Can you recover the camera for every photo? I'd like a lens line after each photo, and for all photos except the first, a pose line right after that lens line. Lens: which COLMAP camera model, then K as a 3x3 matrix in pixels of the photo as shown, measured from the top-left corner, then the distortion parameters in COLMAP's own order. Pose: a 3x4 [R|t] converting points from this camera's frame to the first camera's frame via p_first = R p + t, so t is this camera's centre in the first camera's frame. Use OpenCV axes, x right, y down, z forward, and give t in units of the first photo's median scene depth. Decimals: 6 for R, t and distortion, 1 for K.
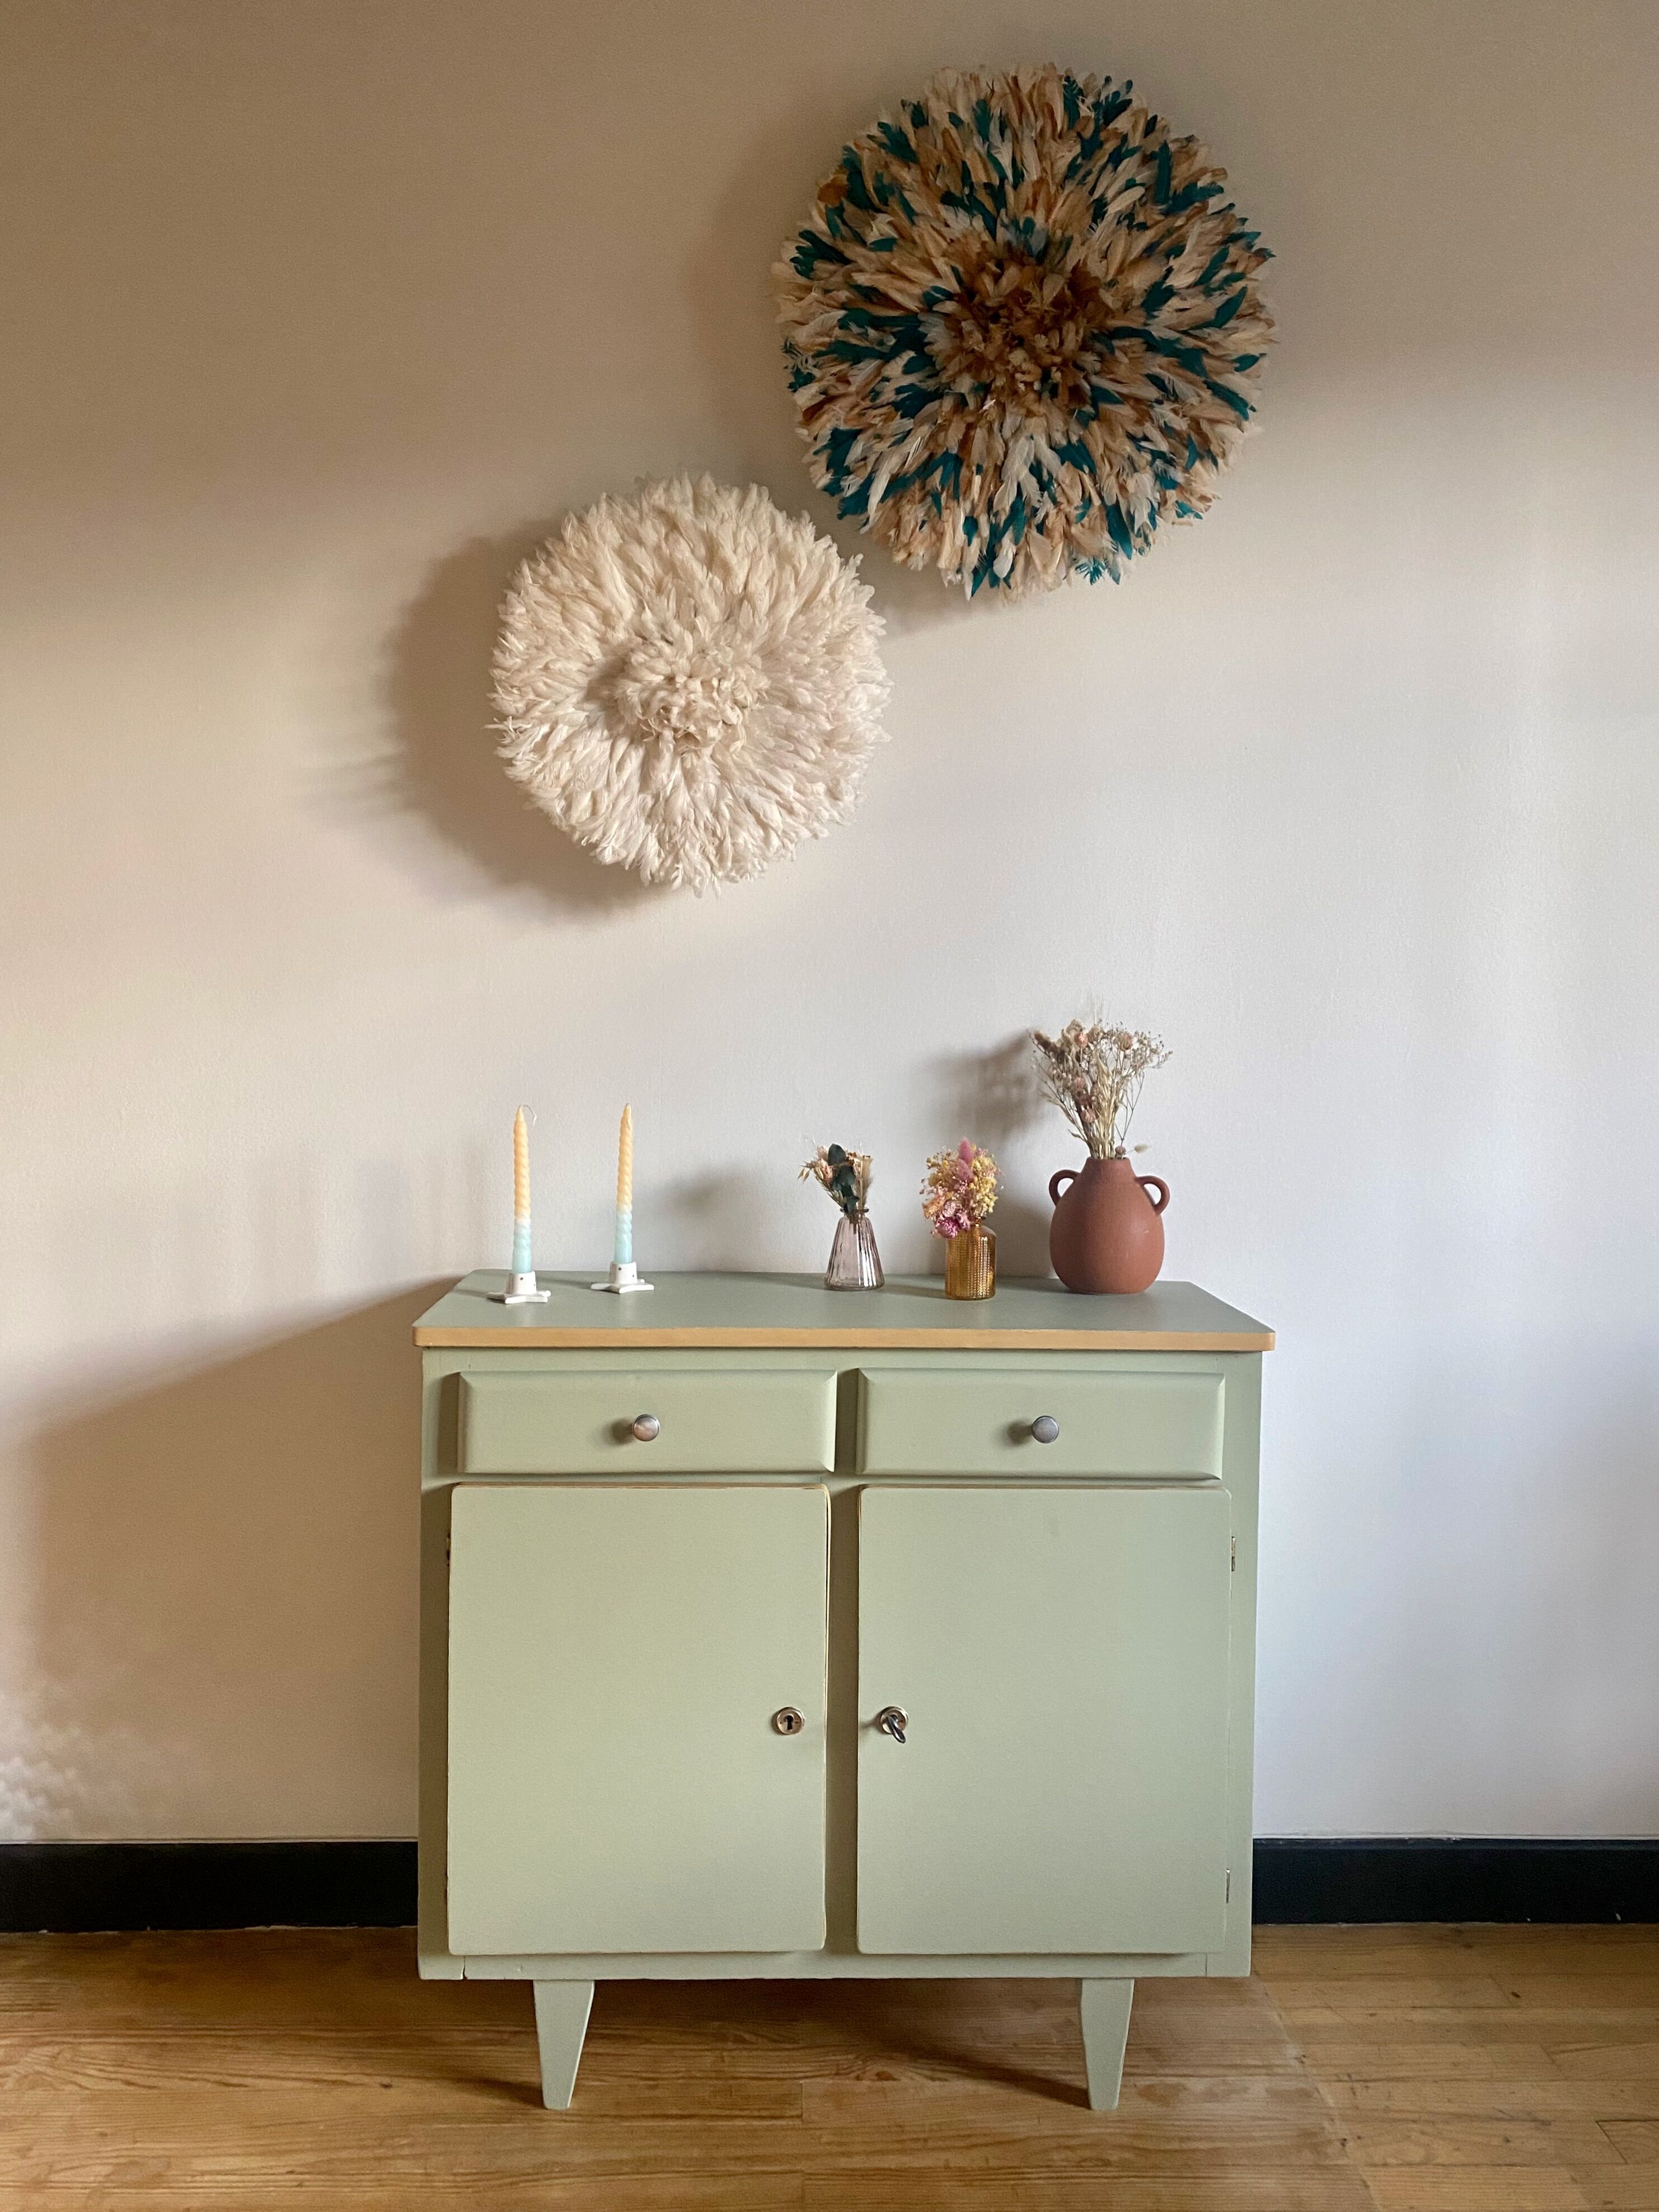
lens RADIAL K [[1704.6, 0, 851.1], [0, 1704.6, 1072.1], [0, 0, 1]] dist [0.041668, -0.041597]
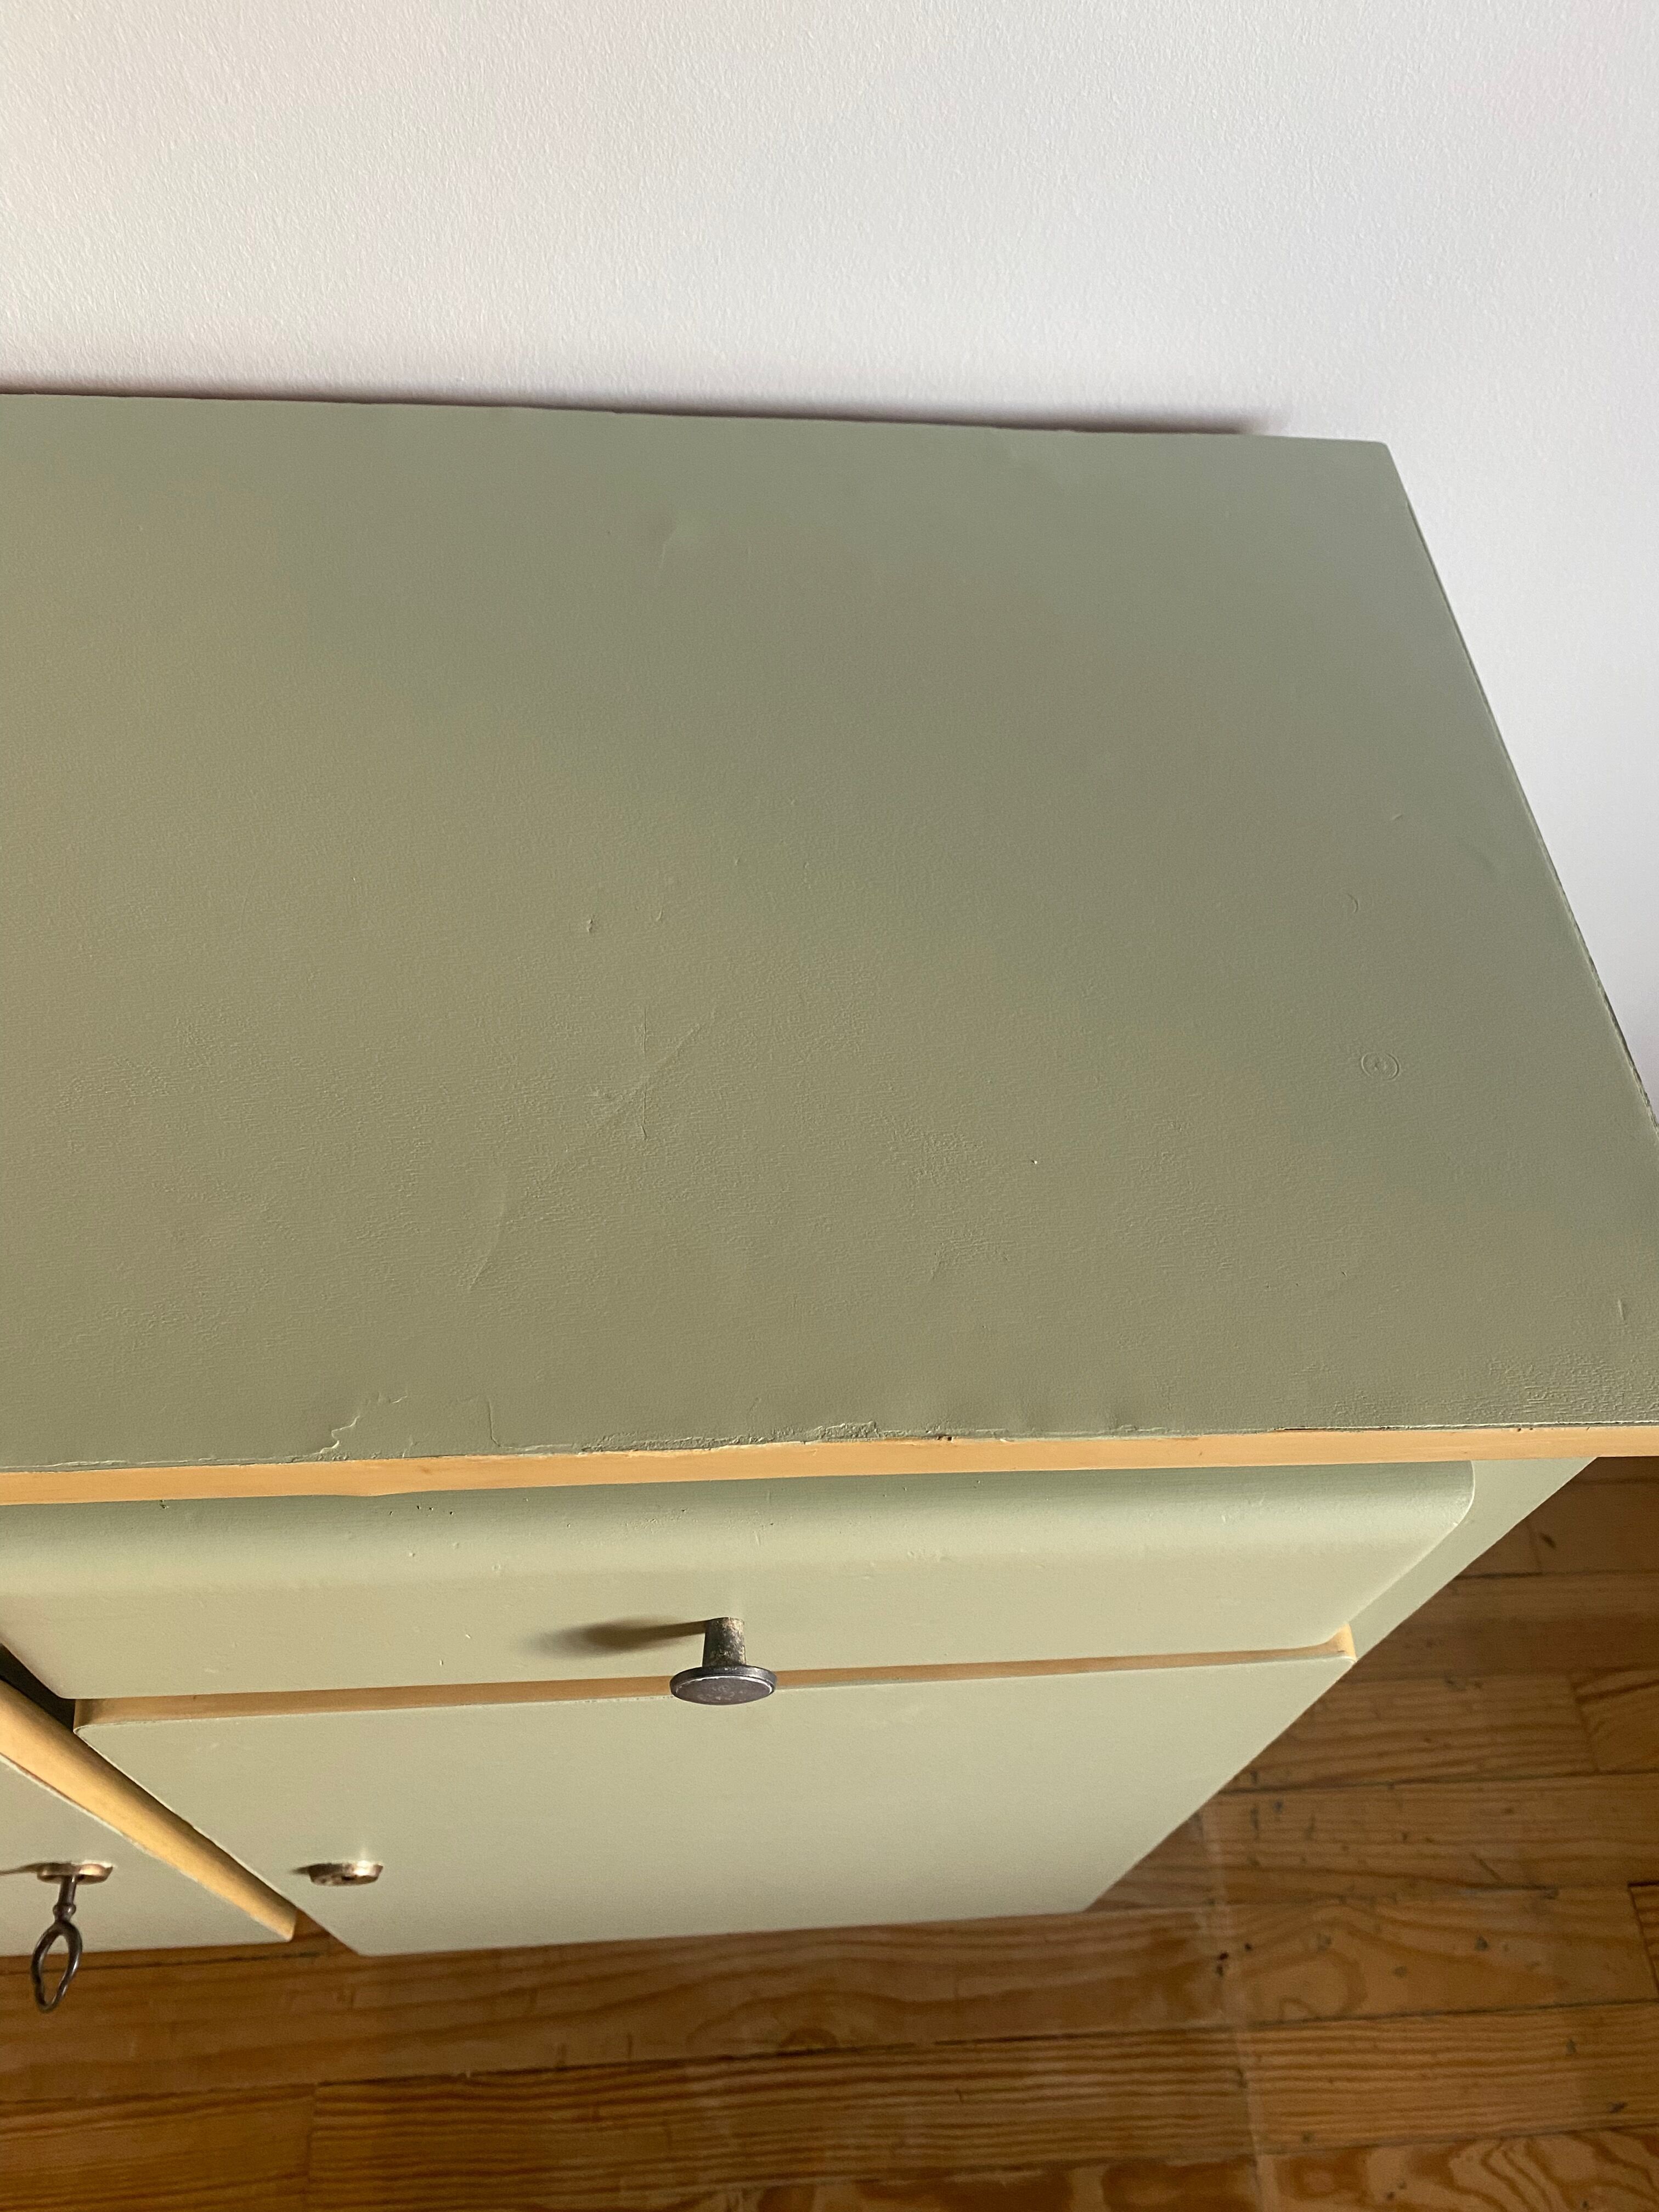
lens RADIAL K [[1704.6, 0, 845.0], [0, 1704.6, 1091.2], [0, 0, 1]] dist [0.041668, -0.041597]
pose [[0.998675, 0.015731, 0.048997, 0.109345], [-0.049079, 0.577455, 0.814946, -0.050267], [-0.015474, -0.816271, 0.577462, 0.846047]]
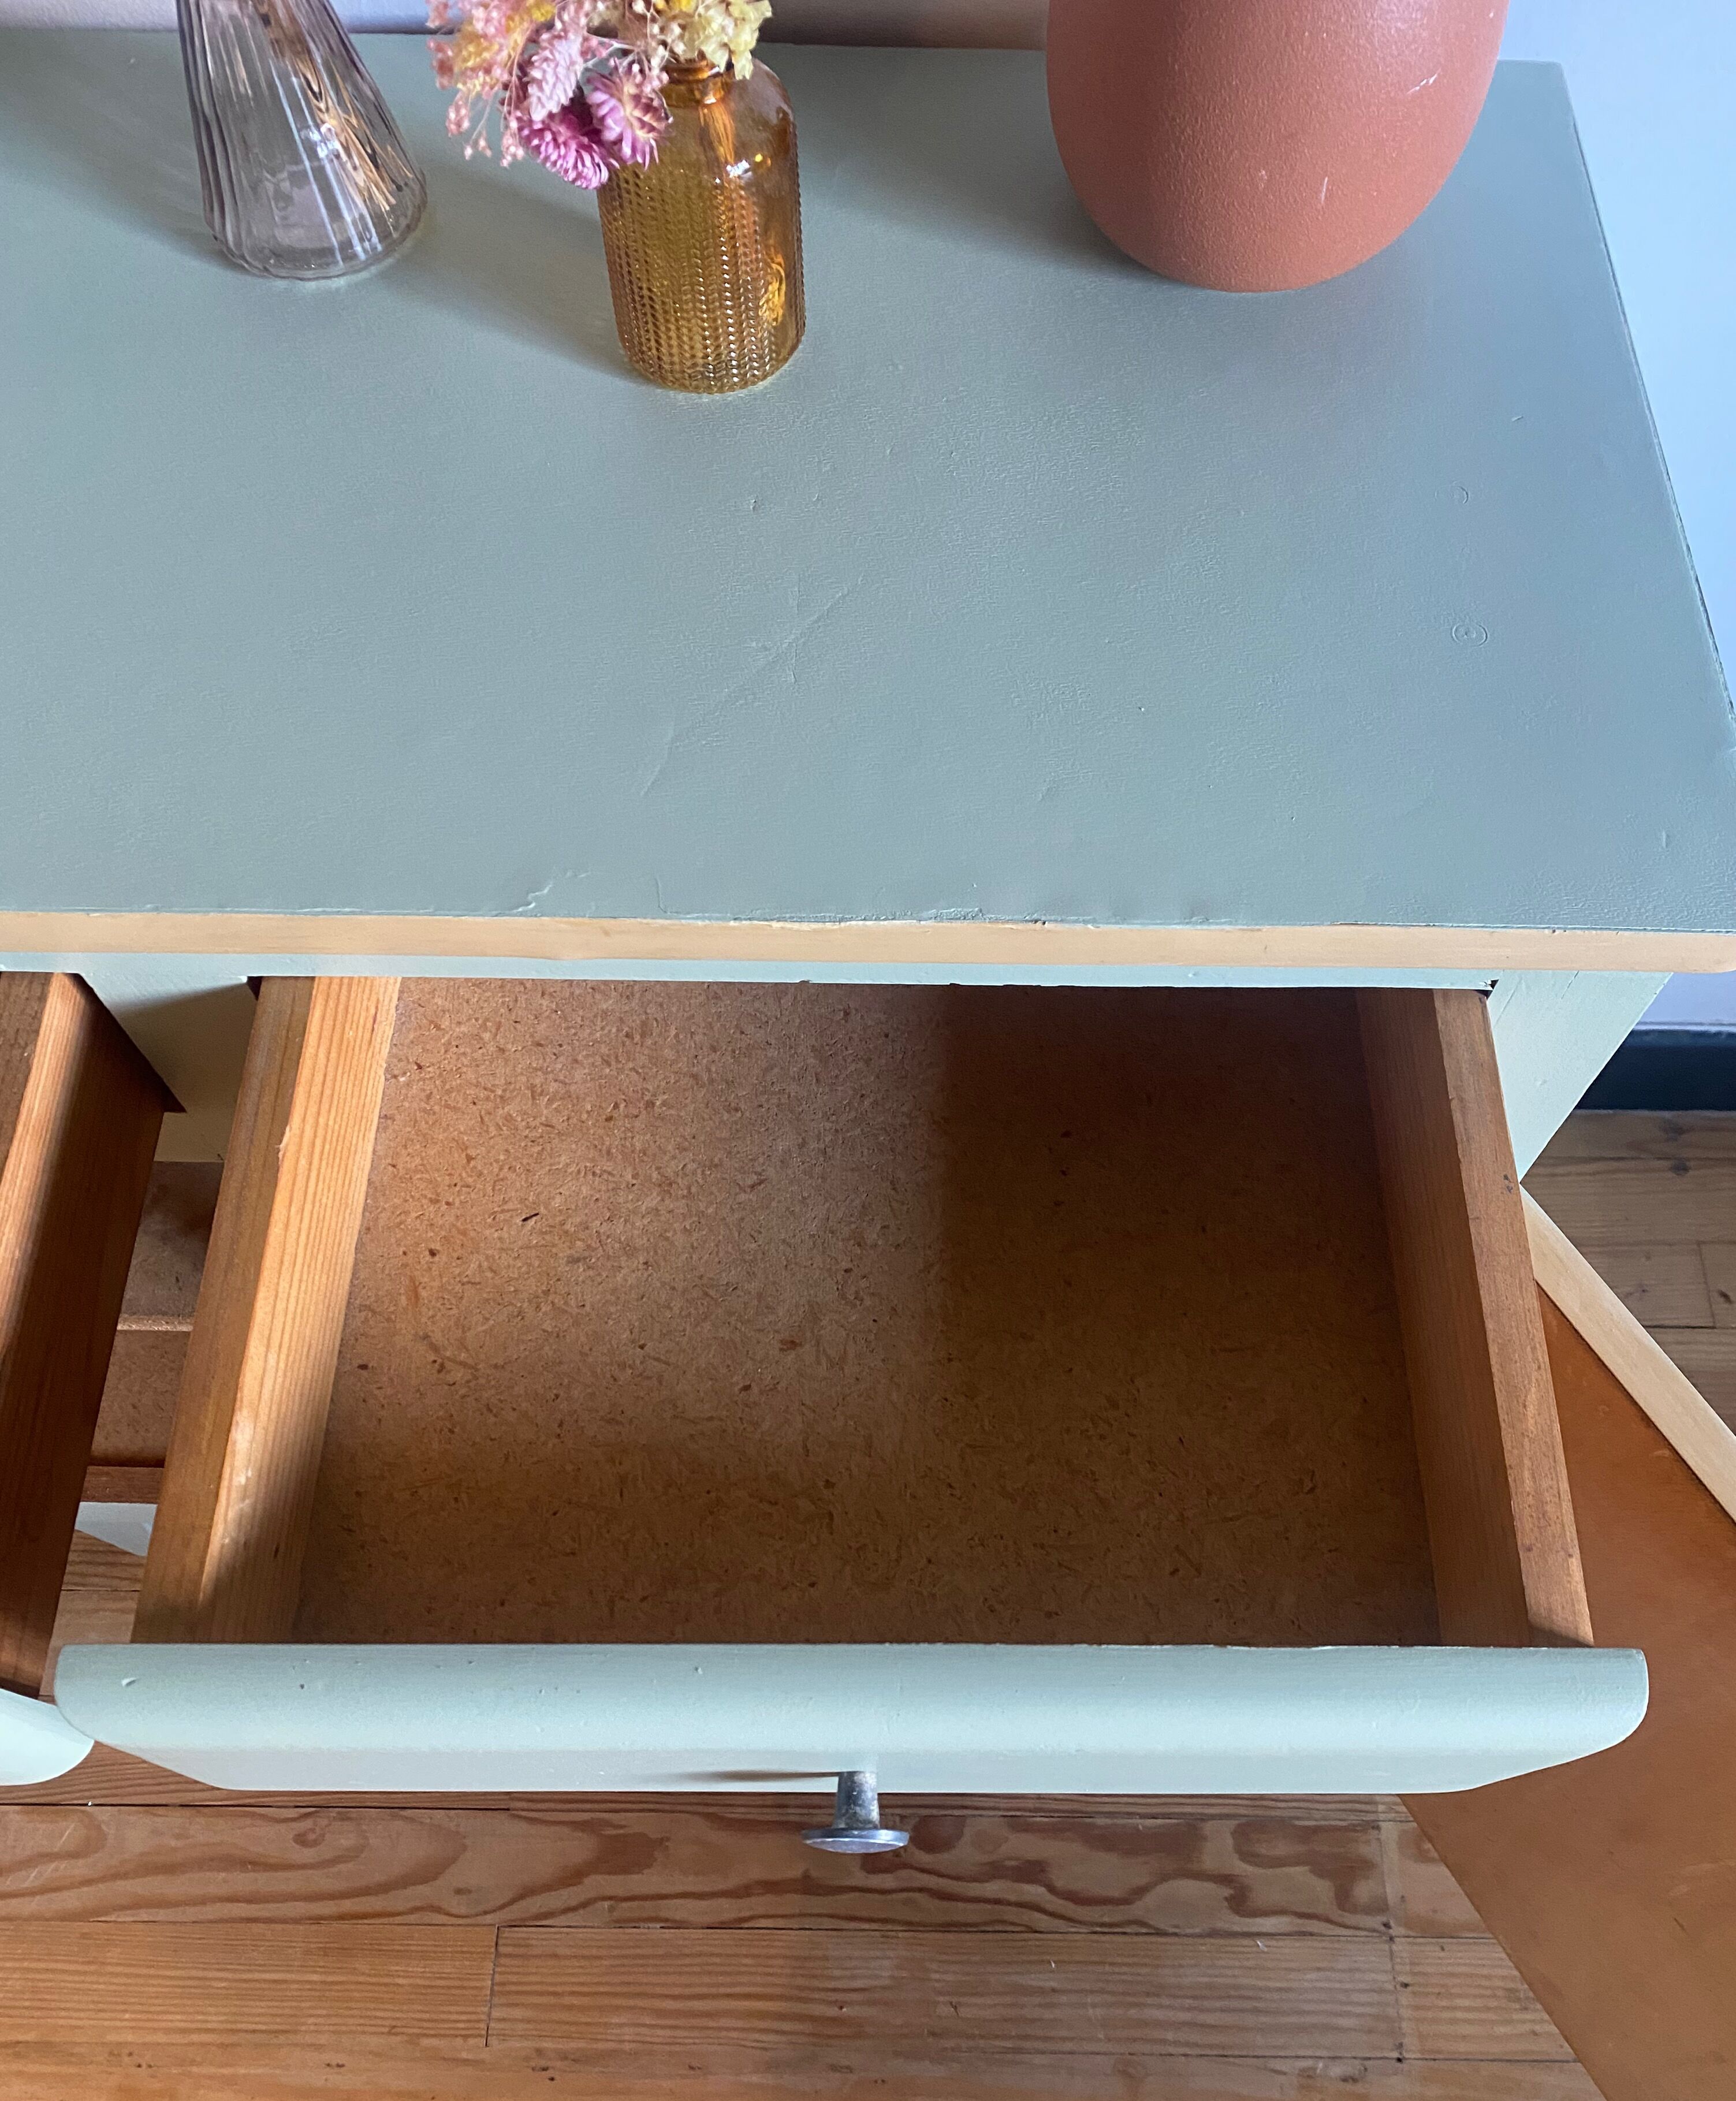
lens RADIAL K [[1803.0, 0, 896.6], [0, 1803.0, 1149.0], [0, 0, 1]] dist [0.027354, -0.025121]
pose [[0.998172, 0.044499, -0.040890, 0.123063], [0.014794, 0.476105, 0.879264, -0.066476], [0.058595, -0.878262, 0.474576, 0.783698]]
